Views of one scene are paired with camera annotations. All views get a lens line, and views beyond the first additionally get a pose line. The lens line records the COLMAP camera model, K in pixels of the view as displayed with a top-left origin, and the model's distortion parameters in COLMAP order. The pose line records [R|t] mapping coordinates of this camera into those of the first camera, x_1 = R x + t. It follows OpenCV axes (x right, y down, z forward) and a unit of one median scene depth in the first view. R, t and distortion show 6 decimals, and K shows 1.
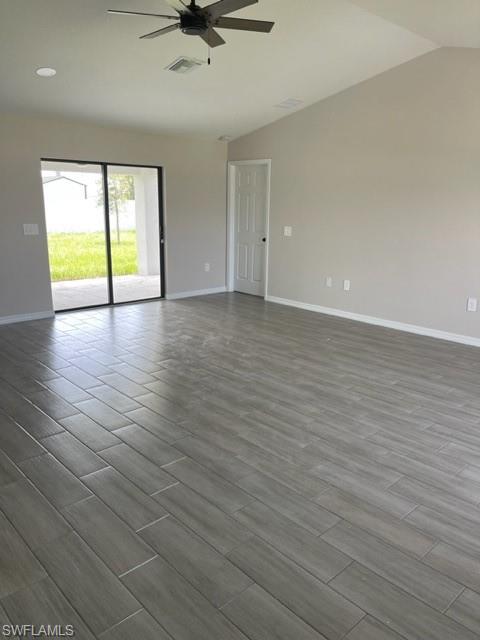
lens RADIAL K [[491.3, 0, 239.1], [0, 491.3, 318.8], [0, 0, 1]] dist [0.035158, -0.008704]
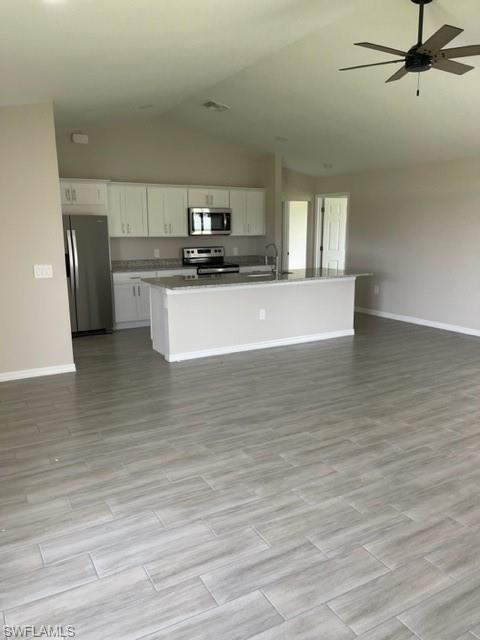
lens RADIAL K [[491.3, 0, 239.4], [0, 491.3, 321.1], [0, 0, 1]] dist [0.035158, -0.008704]
pose [[-0.236079, 0.170911, -0.956586, 1.066713], [-0.229468, 0.946765, 0.225788, -0.227060], [0.944252, 0.272809, -0.184293, 0.974042]]
